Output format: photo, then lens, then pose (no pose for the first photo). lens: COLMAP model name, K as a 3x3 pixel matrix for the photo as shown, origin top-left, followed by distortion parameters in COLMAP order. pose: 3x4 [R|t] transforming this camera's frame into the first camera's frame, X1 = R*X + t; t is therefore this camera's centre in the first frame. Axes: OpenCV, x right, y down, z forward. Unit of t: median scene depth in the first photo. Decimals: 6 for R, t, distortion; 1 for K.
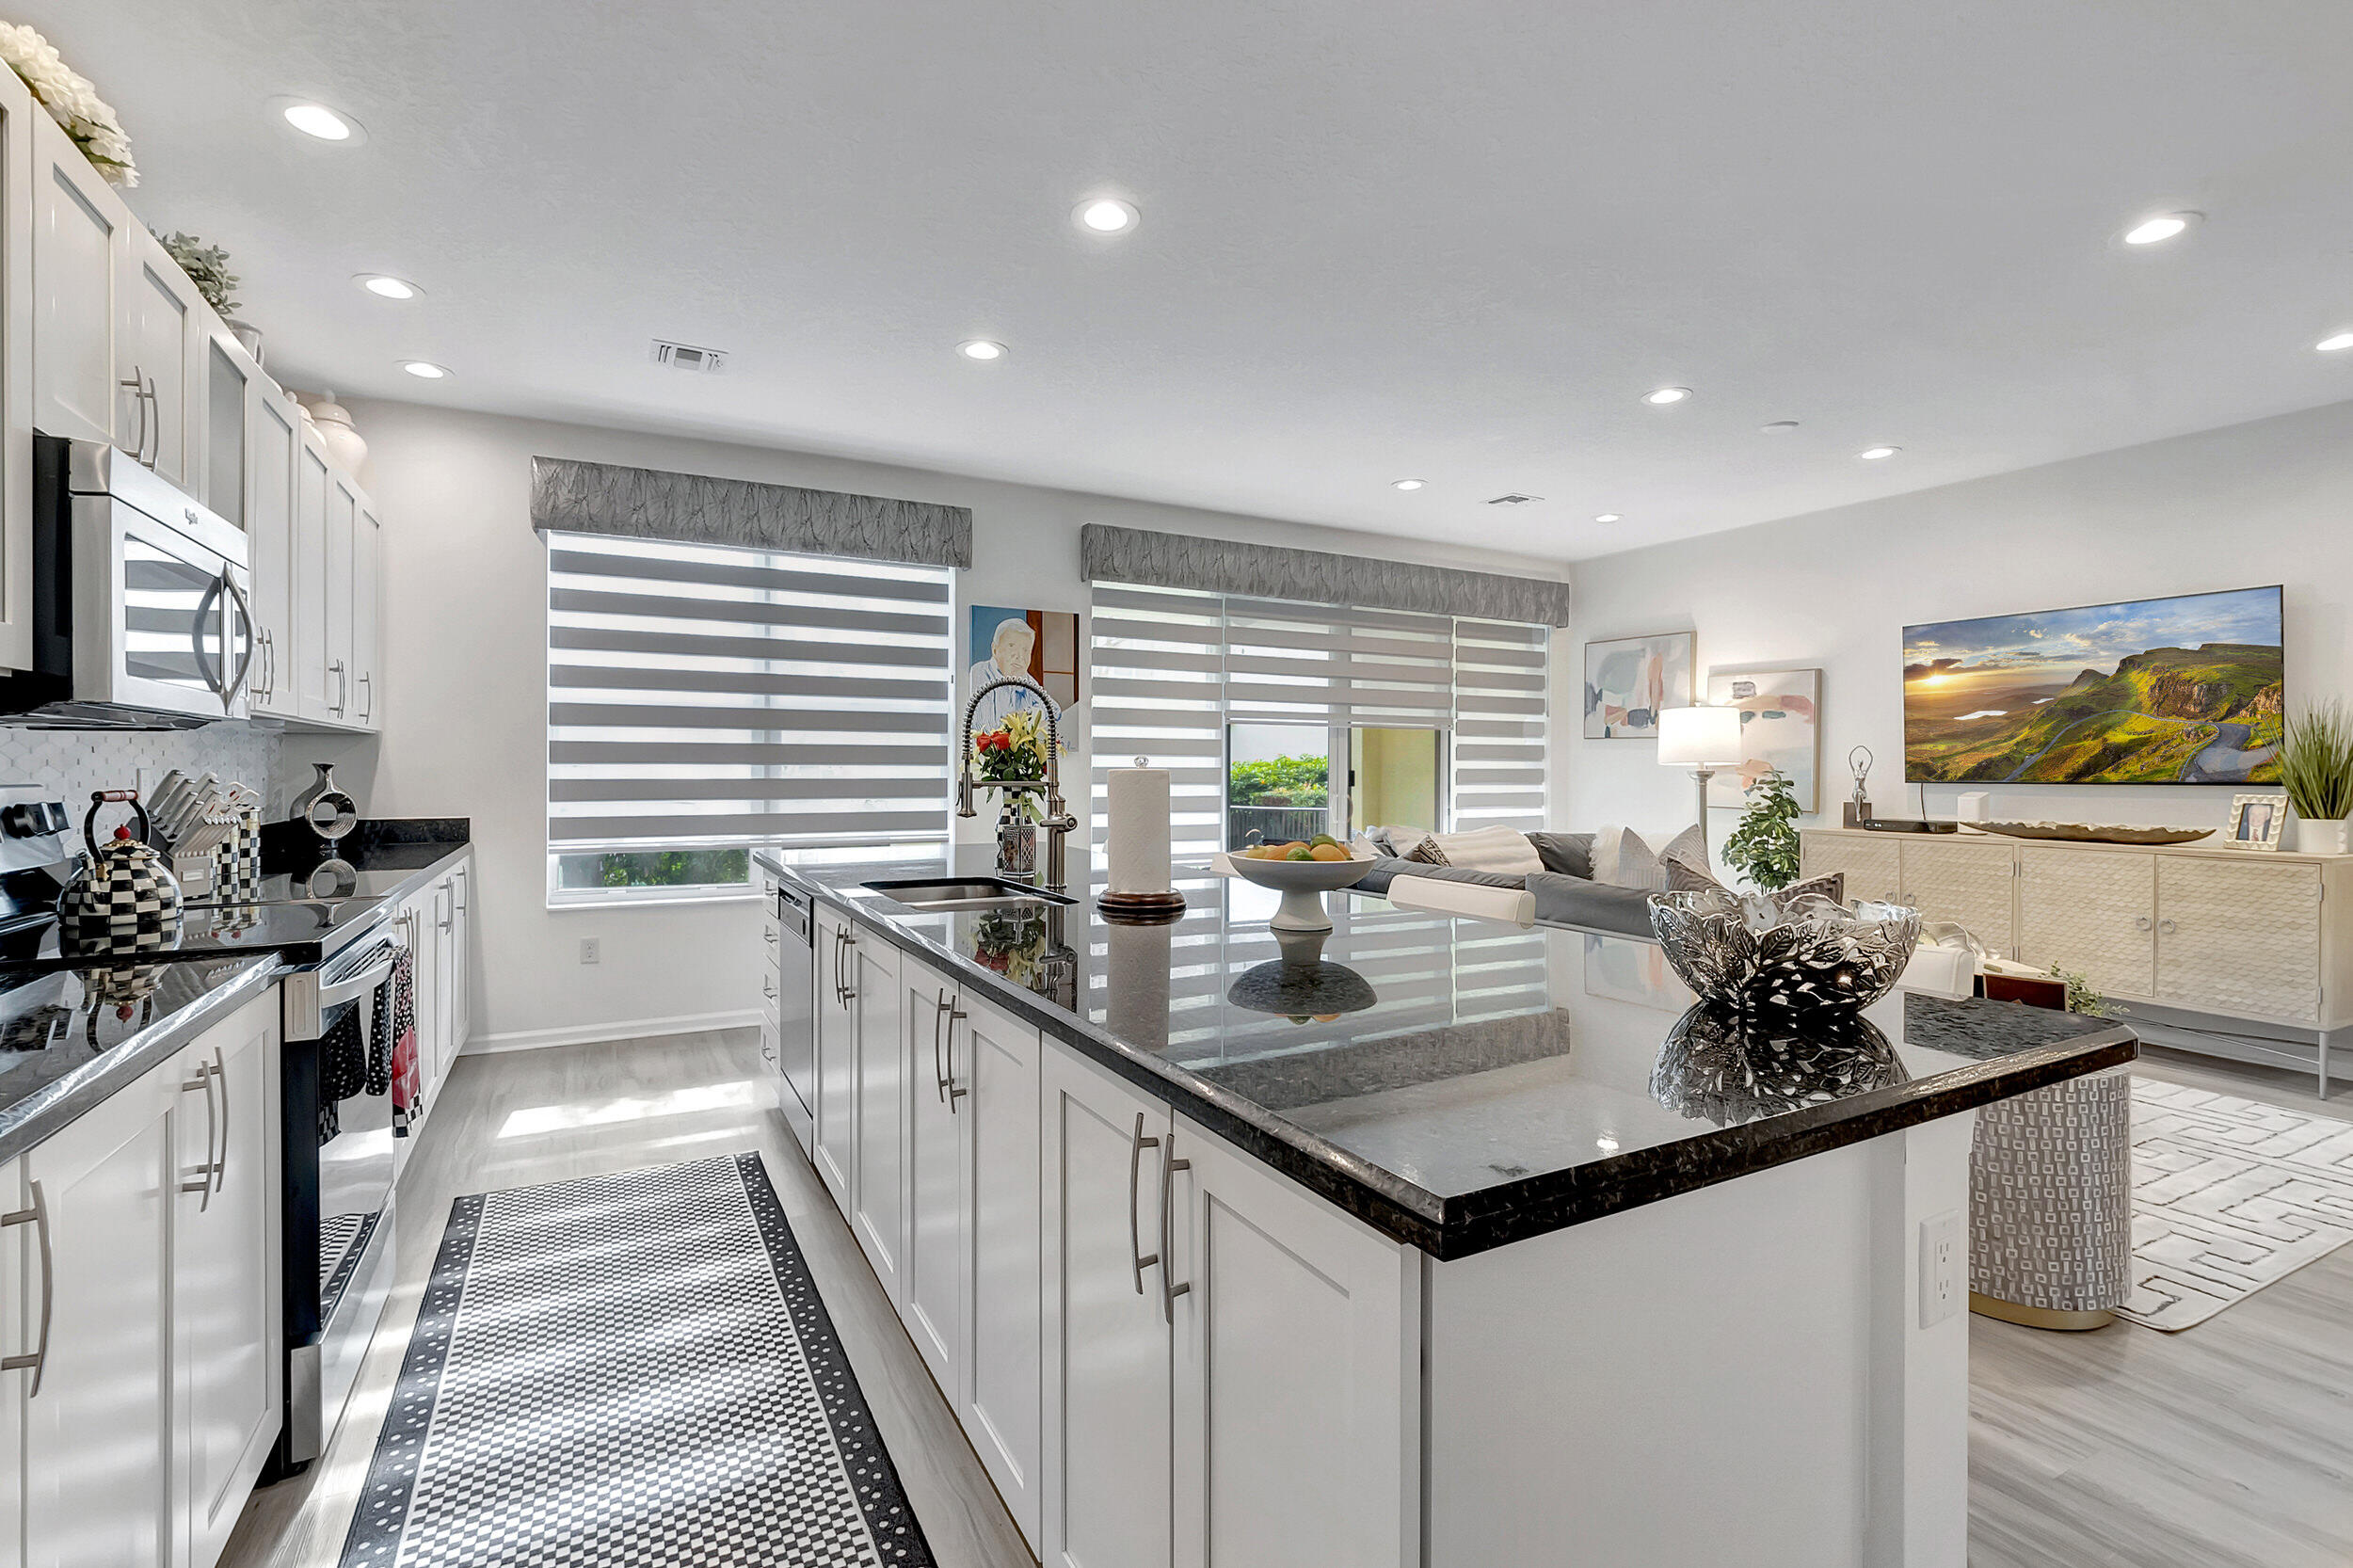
lens RADIAL K [[1052.2, 0, 1165.8], [0, 1052.2, 770.1], [0, 0, 1]] dist [-0.002887, 0.001278]
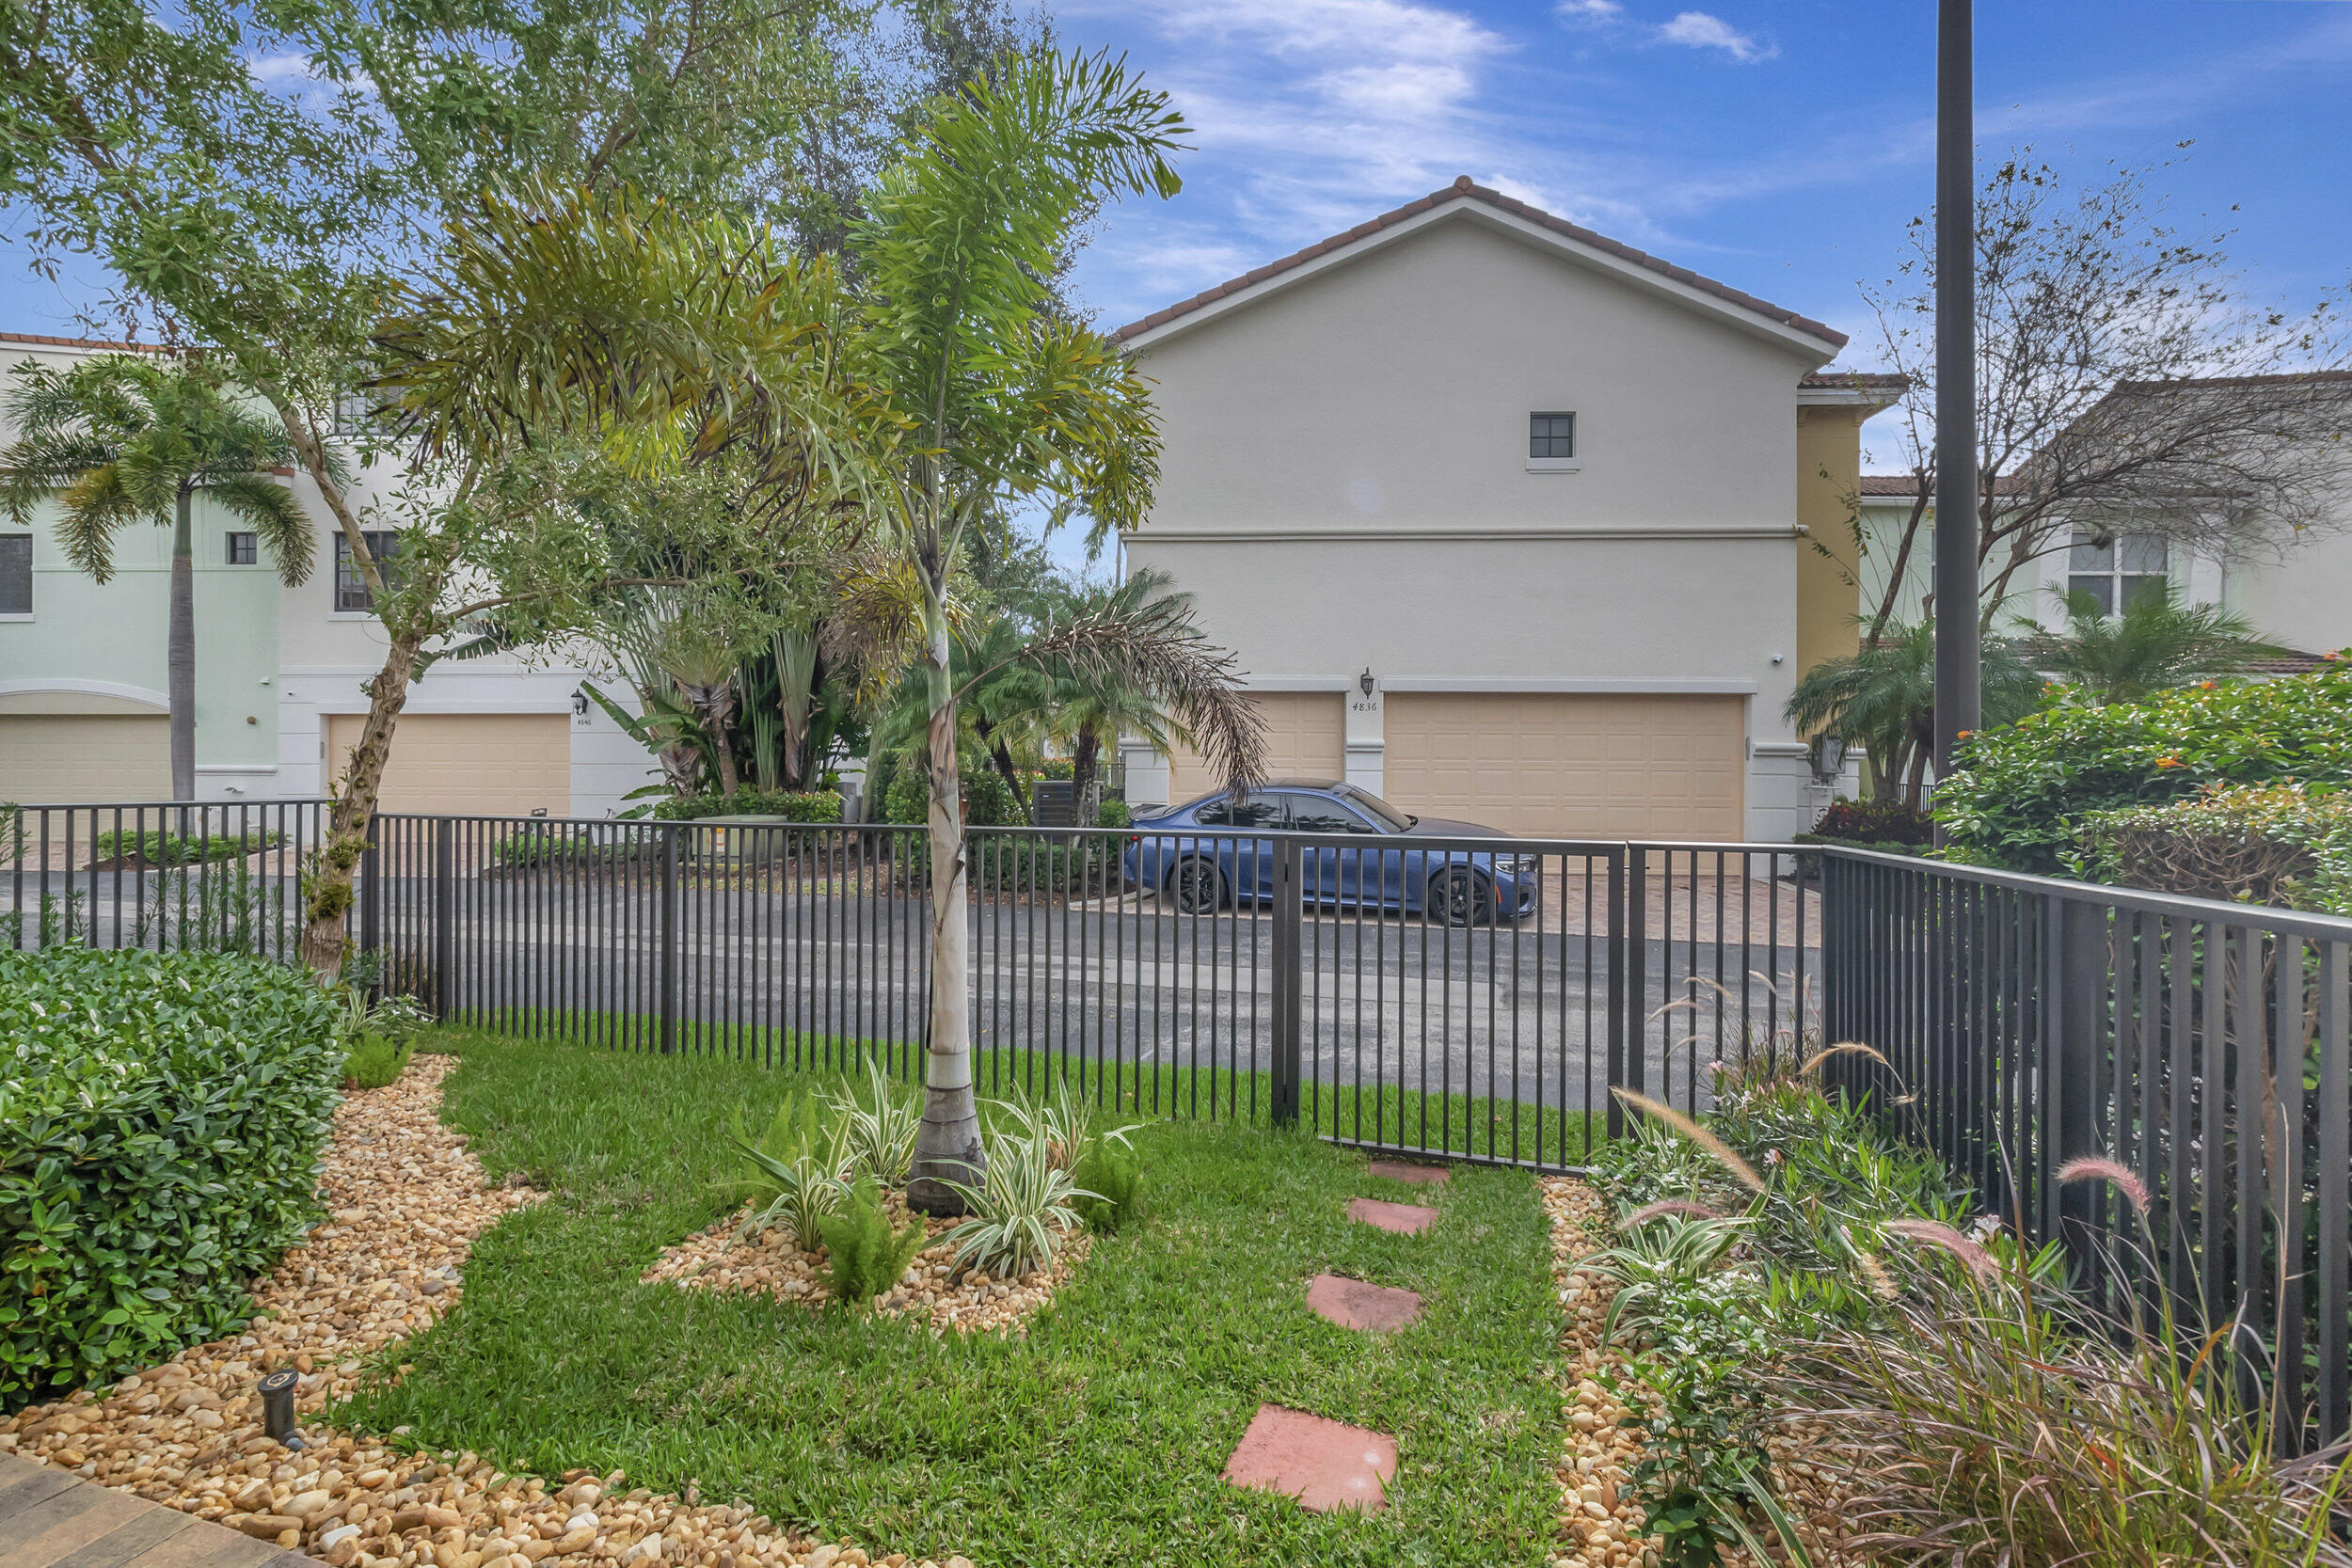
lens RADIAL K [[1051.6, 0, 1181.8], [0, 1051.6, 774.8], [0, 0, 1]] dist [-0.002887, 0.001278]
pose [[0.669742, -0.000134, -0.742593, 0.286068], [-0.007726, 0.999945, -0.007149, 0.044493], [0.742553, 0.010525, 0.669704, 1.788104]]
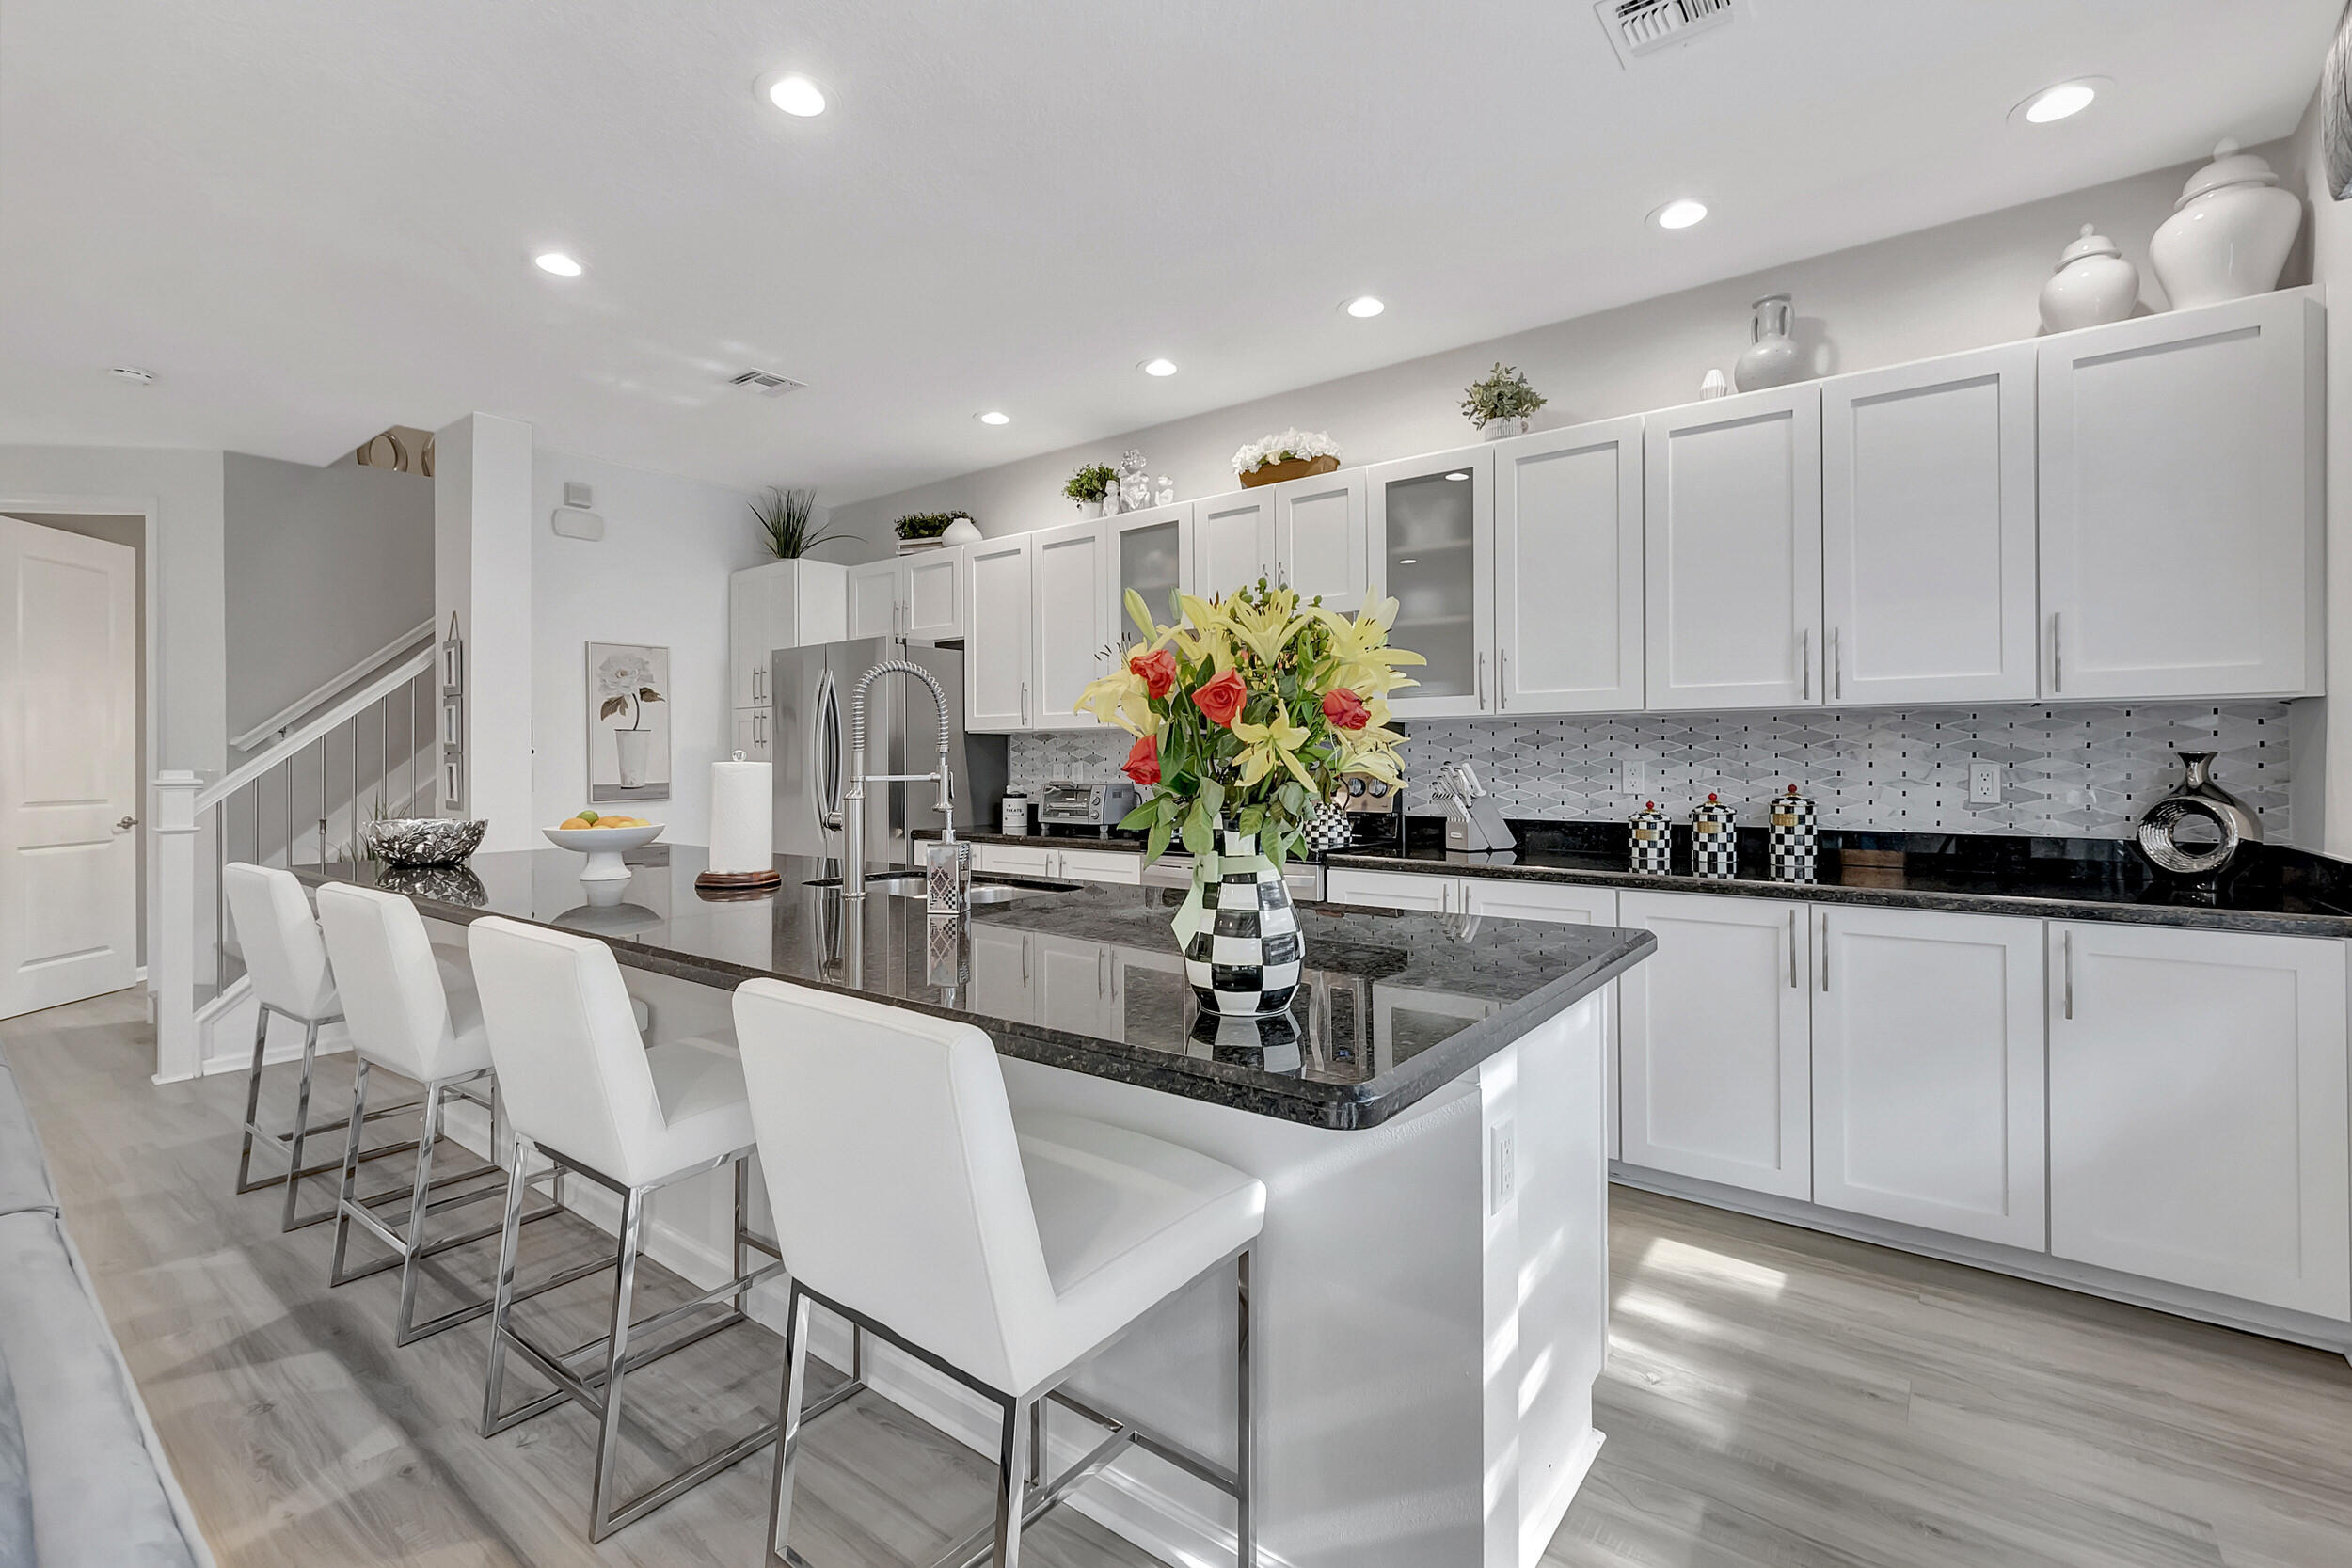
lens RADIAL K [[1051.6, 0, 1157.7], [0, 1051.6, 755.7], [0, 0, 1]] dist [-0.002887, 0.001278]
pose [[-0.920725, -0.003567, -0.390197, 0.010464], [-0.002154, 0.999989, -0.004059, -0.001026], [0.390207, -0.002897, -0.920723, 1.229632]]
